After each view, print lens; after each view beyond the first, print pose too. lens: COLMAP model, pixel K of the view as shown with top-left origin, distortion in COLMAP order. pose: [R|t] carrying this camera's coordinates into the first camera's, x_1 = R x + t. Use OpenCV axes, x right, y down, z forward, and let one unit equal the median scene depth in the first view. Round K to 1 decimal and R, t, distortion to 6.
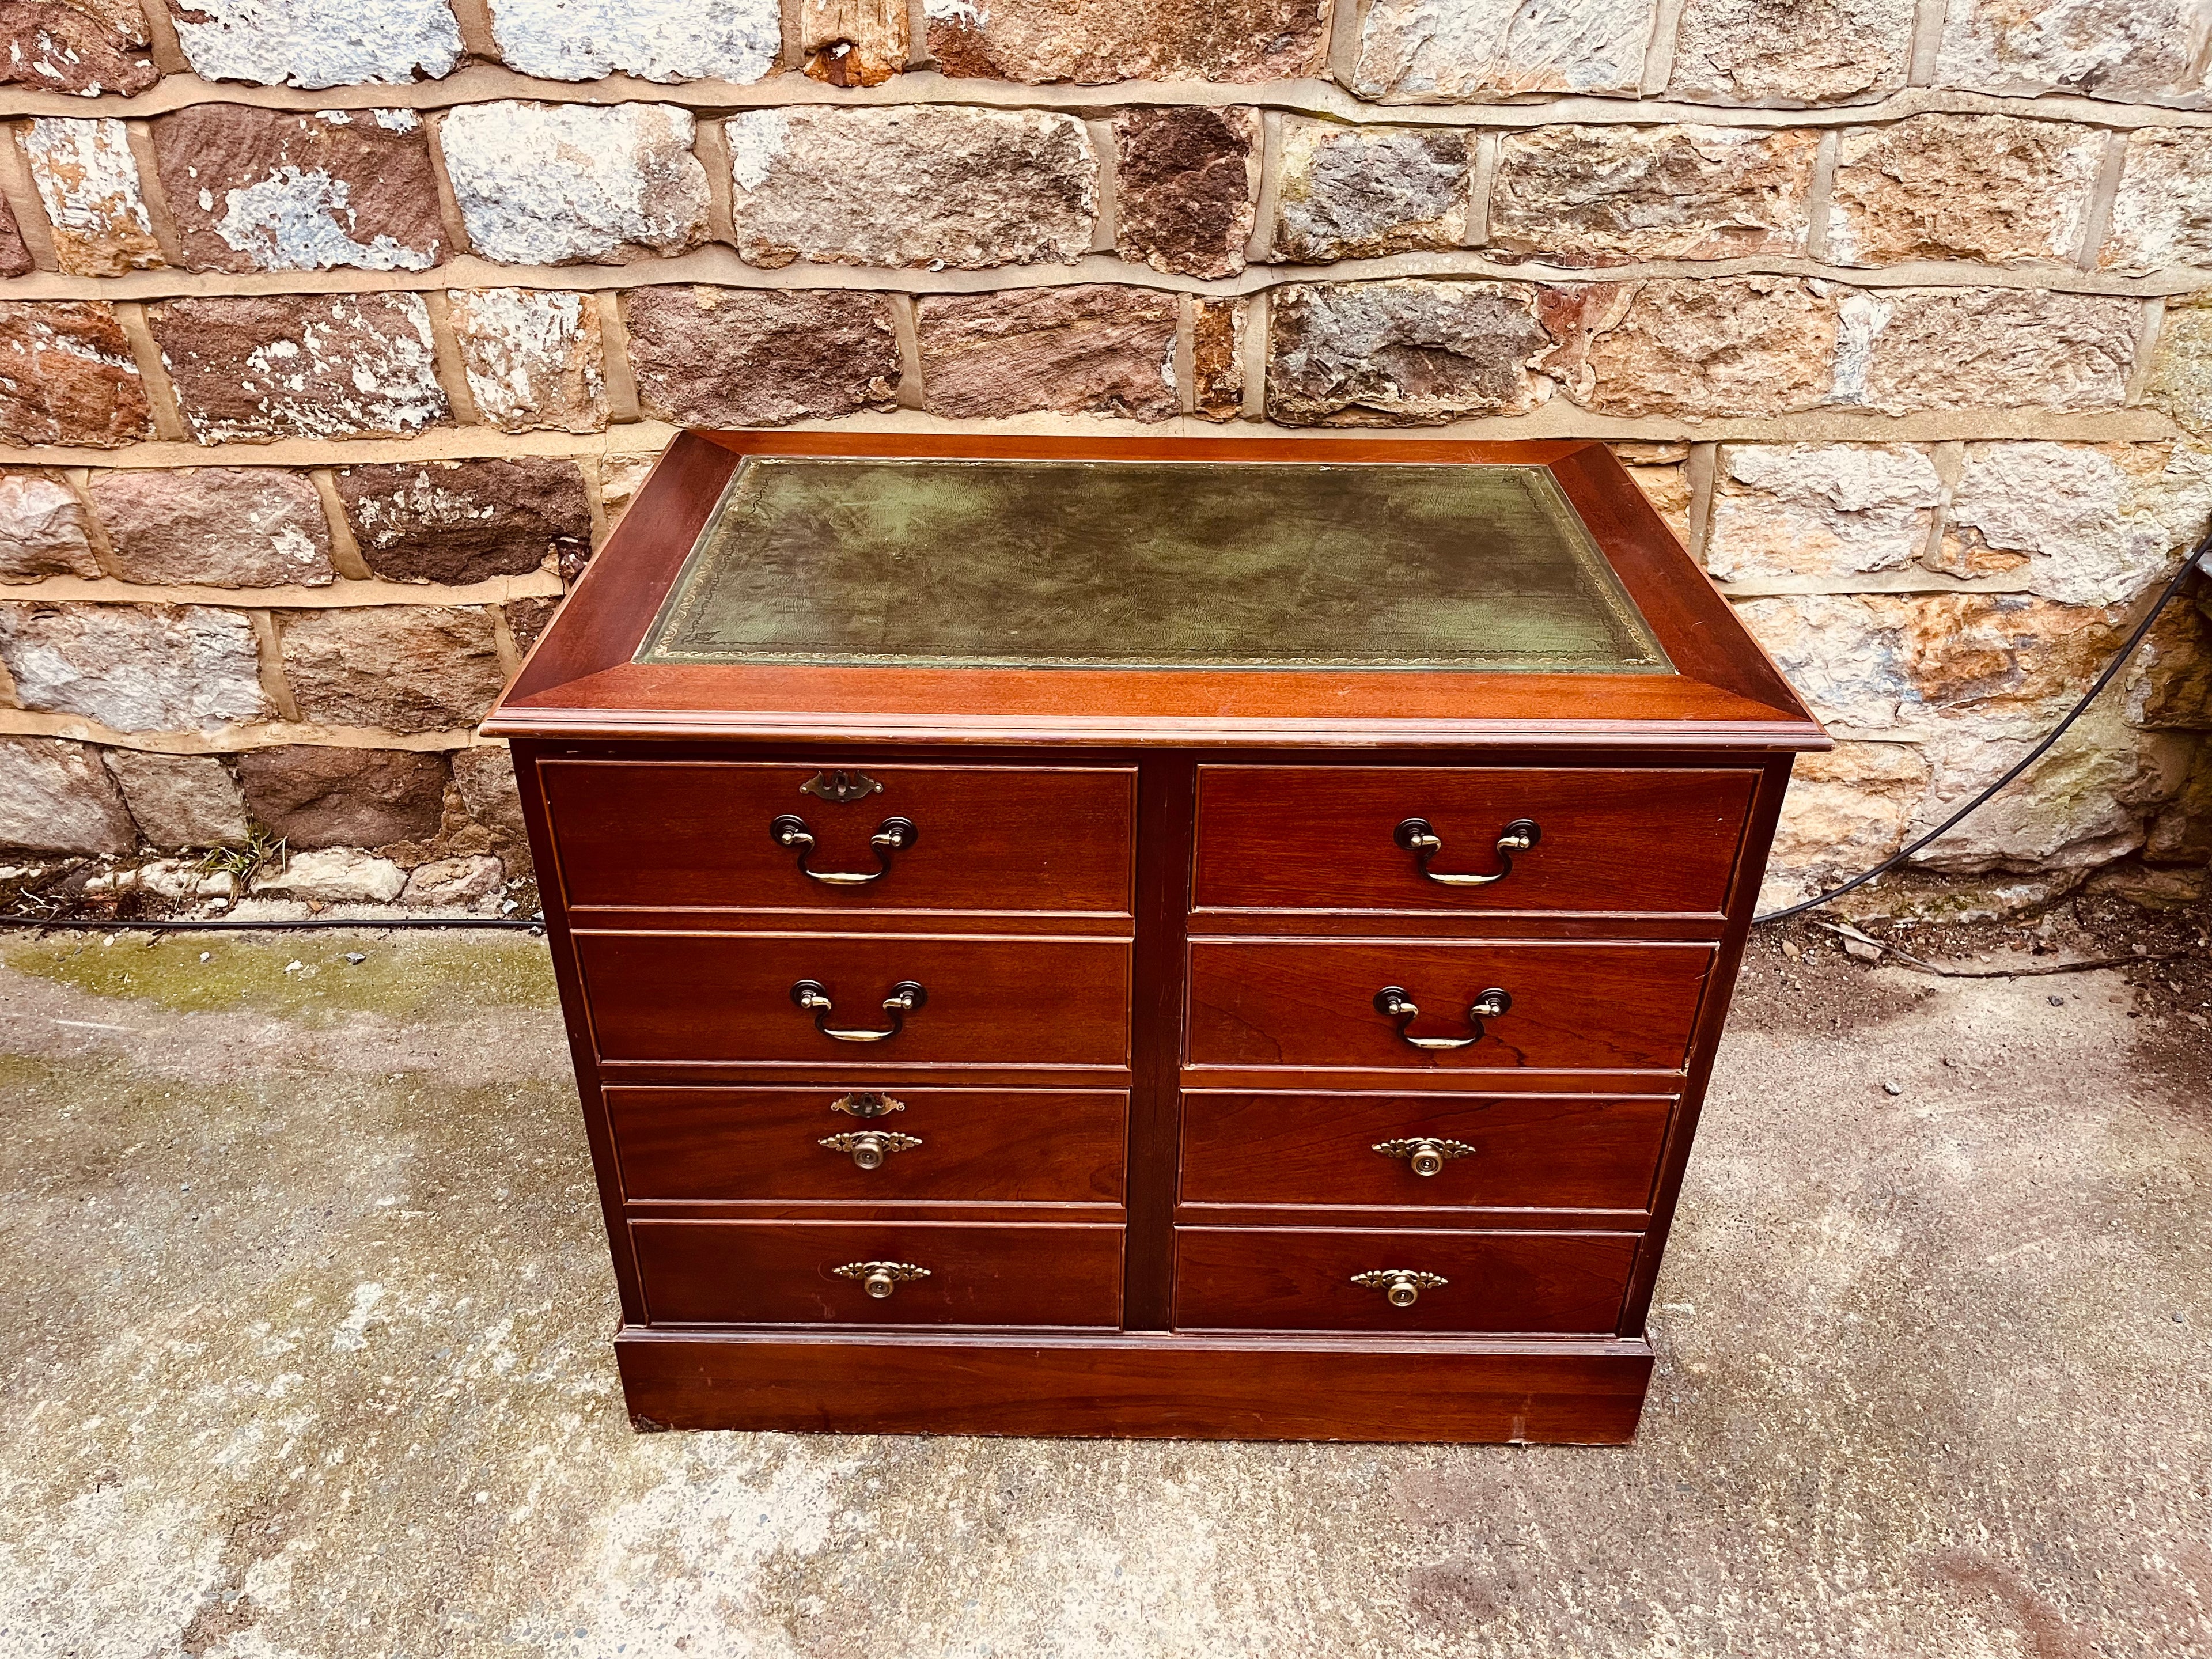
lens RADIAL K [[1658.9, 0, 1104.7], [0, 1658.9, 829.1], [0, 0, 1]] dist [0.029599, -0.009107]
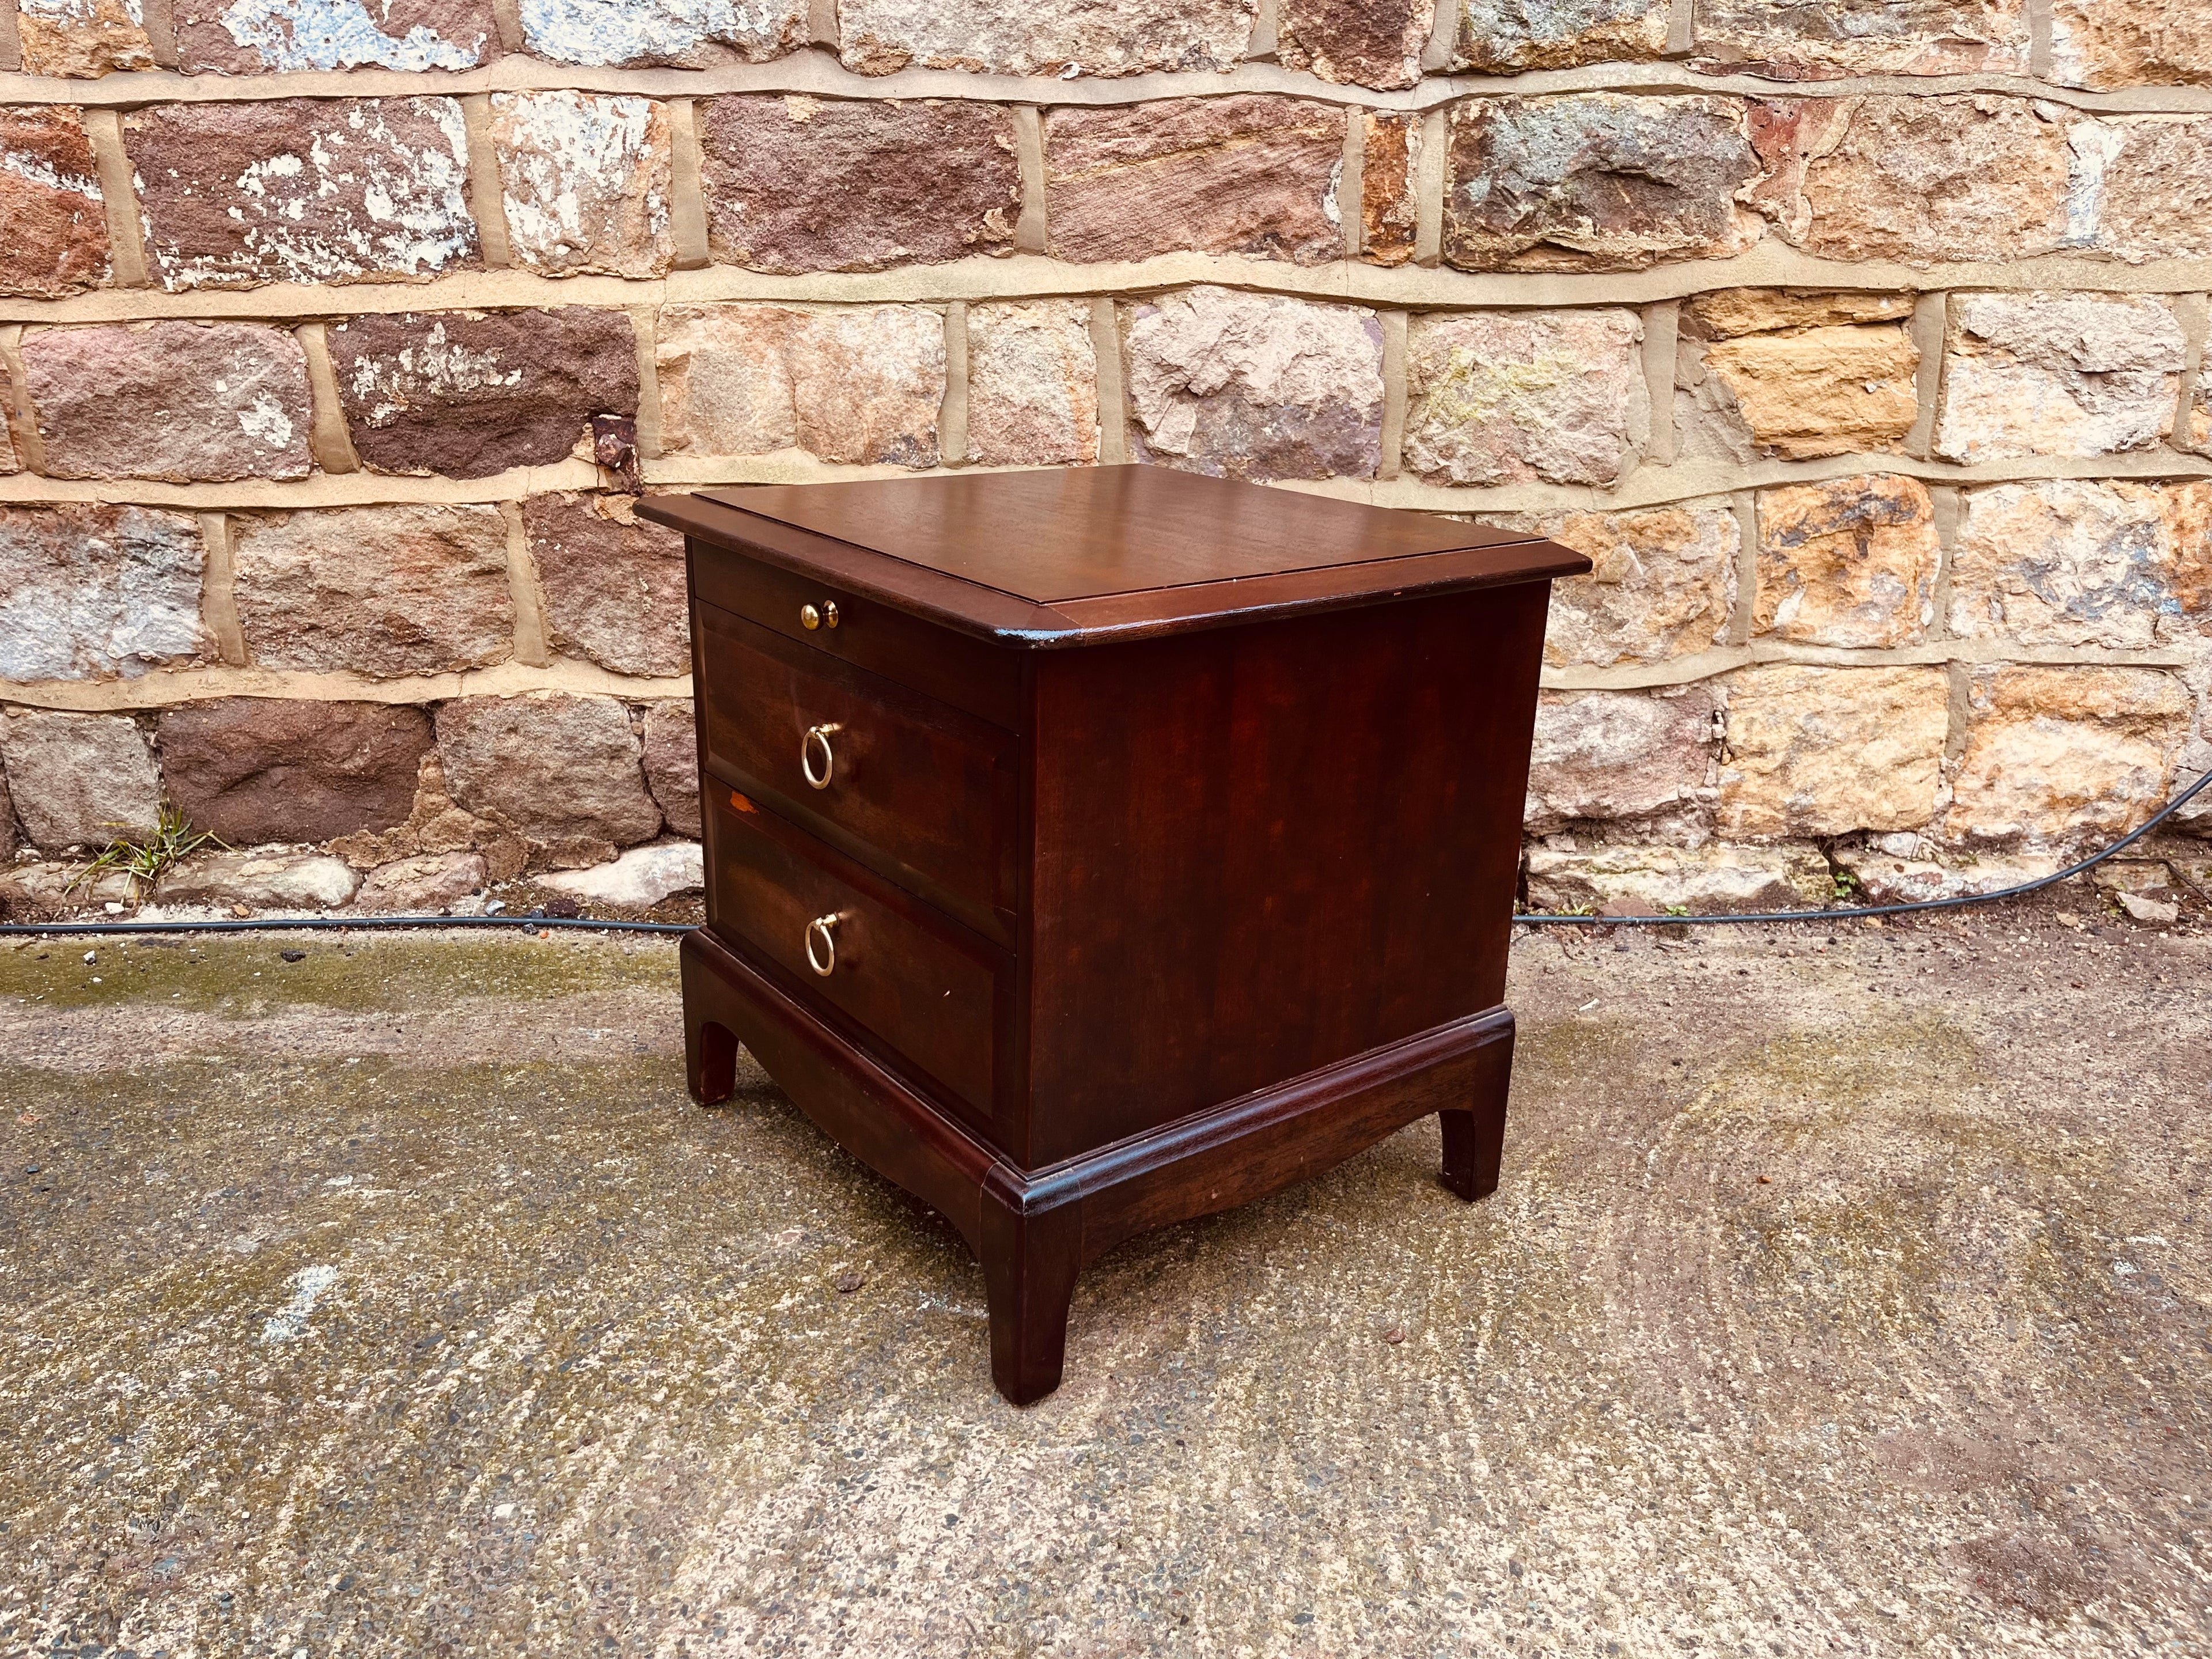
lens RADIAL K [[1657.3, 0, 1104.7], [0, 1657.3, 811.0], [0, 0, 1]] dist [0.093097, -0.132903]
pose [[0.997443, -0.015442, 0.069772, -0.148418], [0.031684, 0.970721, -0.238111, 0.241386], [-0.064052, 0.239712, 0.968729, 0.240951]]
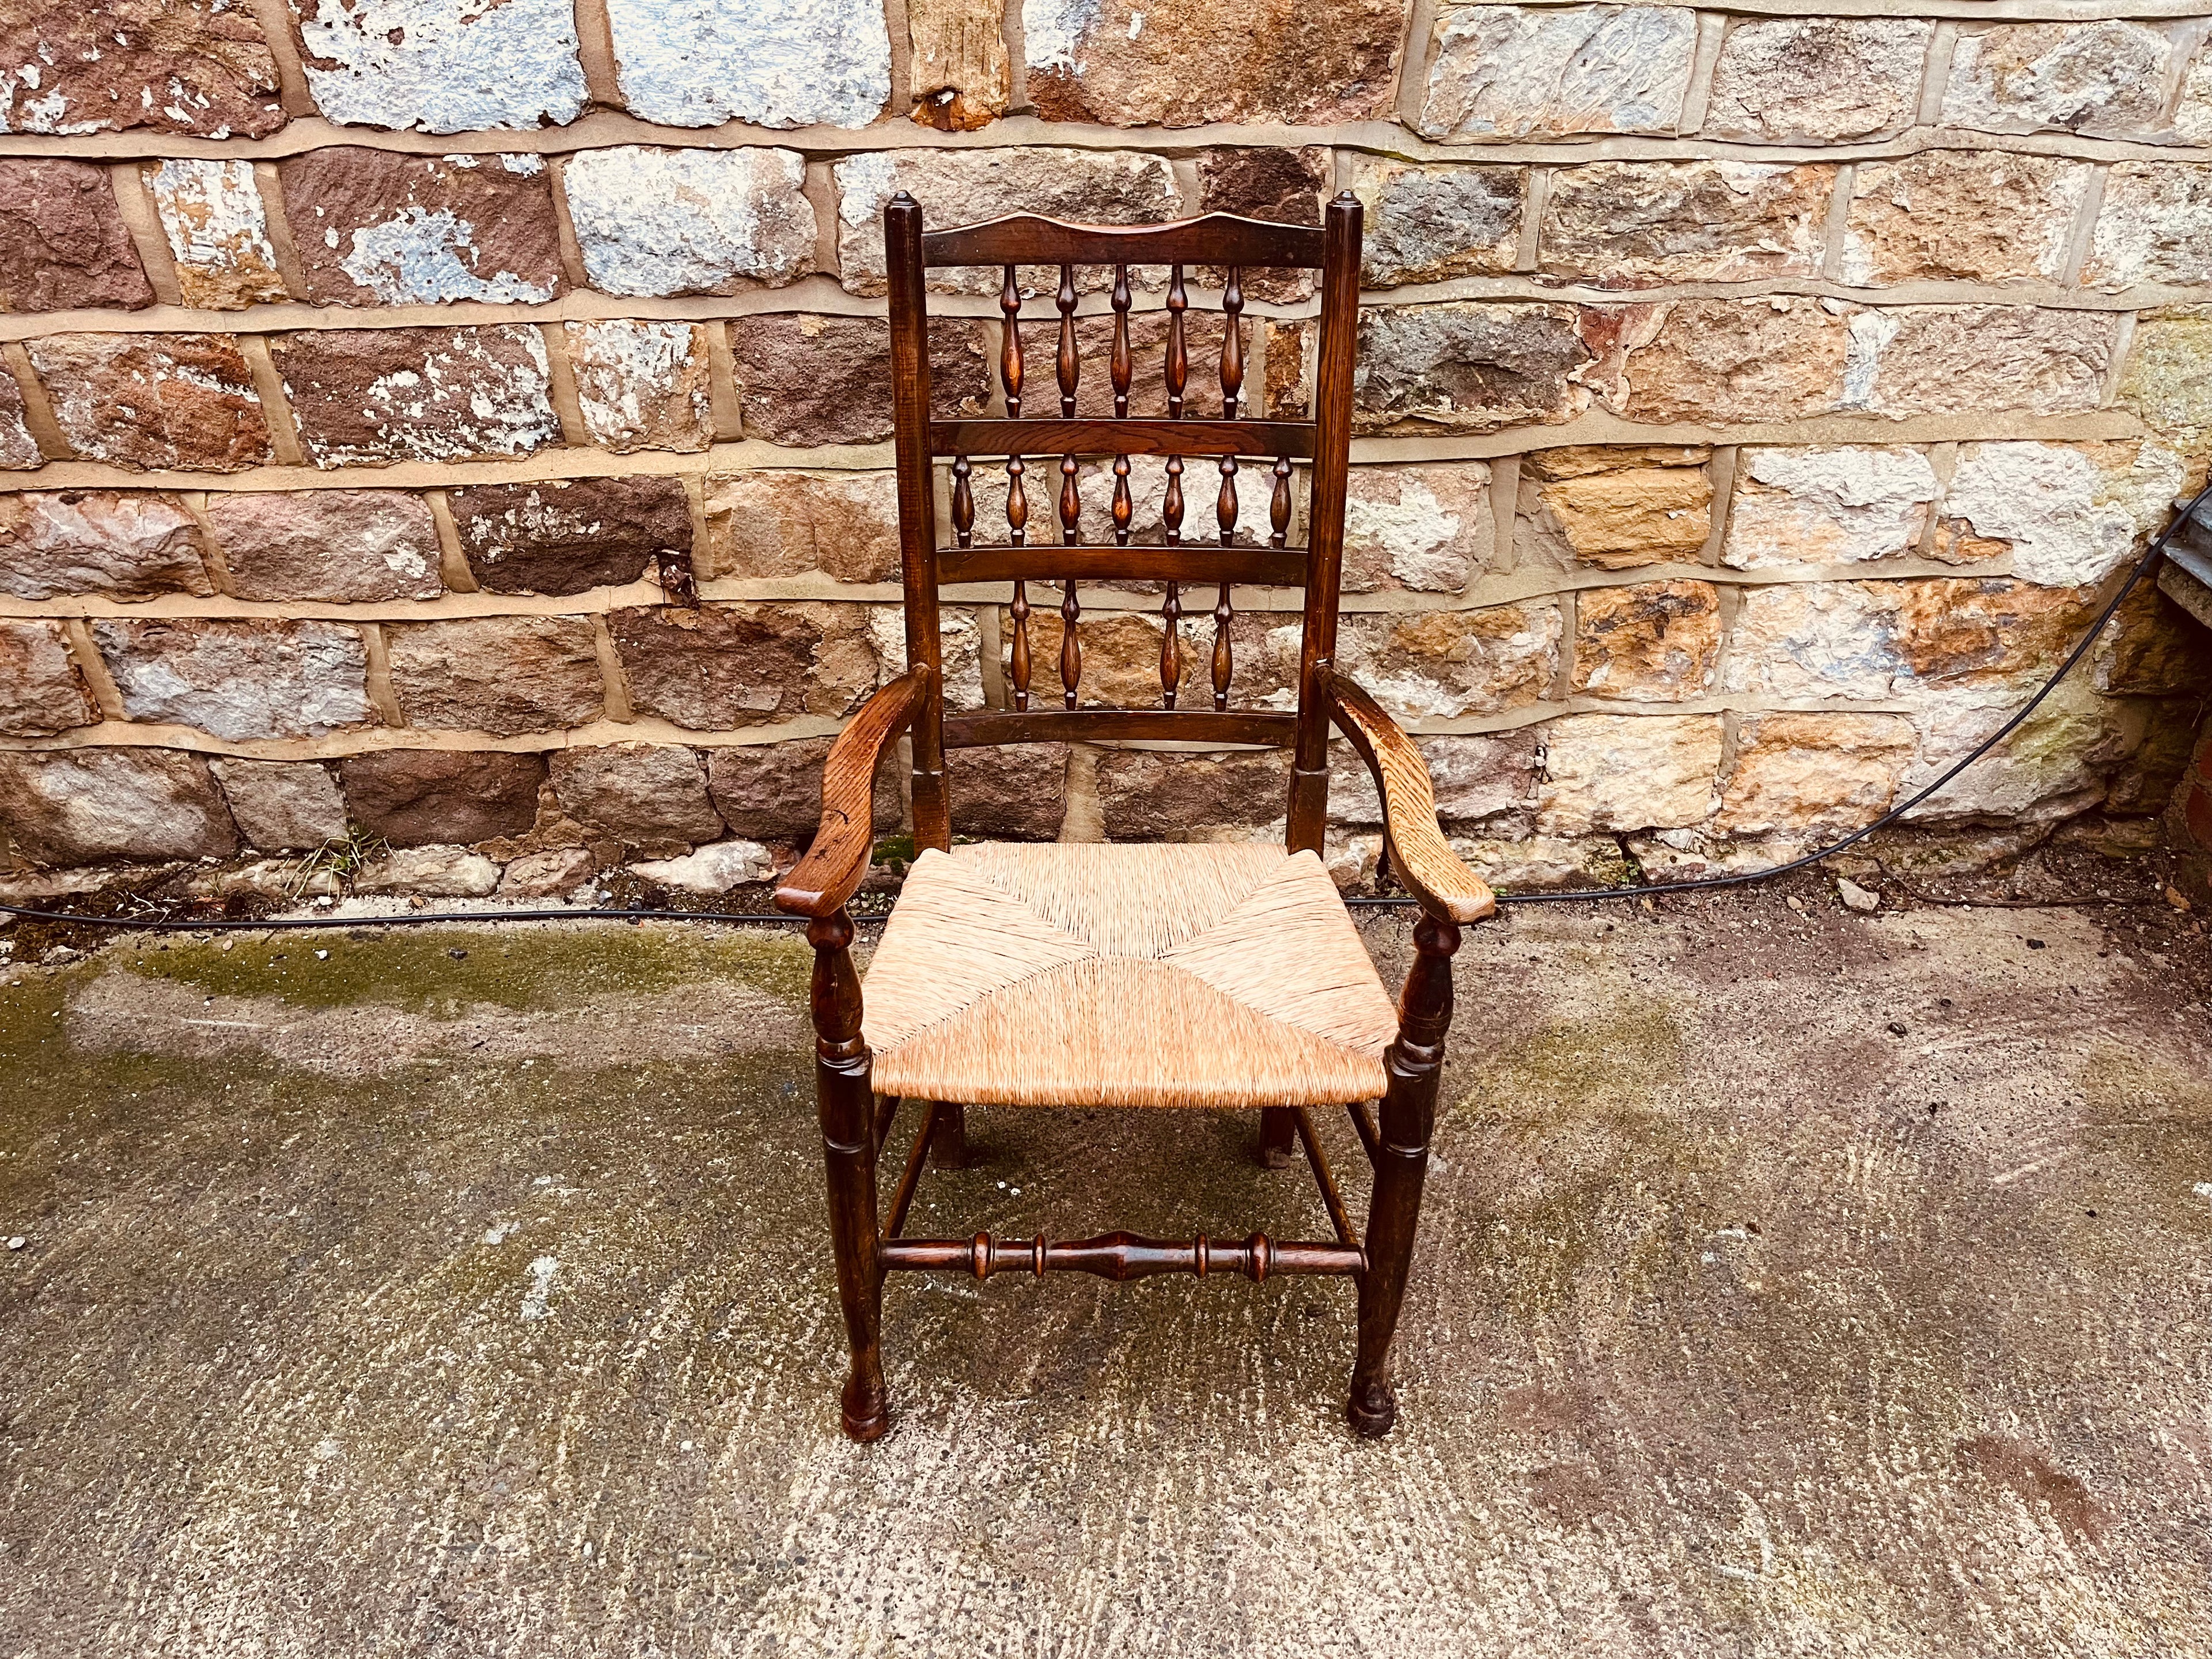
lens RADIAL K [[1660.0, 0, 1095.2], [0, 1660.0, 820.2], [0, 0, 1]] dist [0.027853, -0.006856]
pose [[0.998336, -0.025925, 0.051507, -0.120319], [0.024443, 0.999275, 0.029193, -0.030000], [-0.052226, -0.027885, 0.998246, -0.079477]]
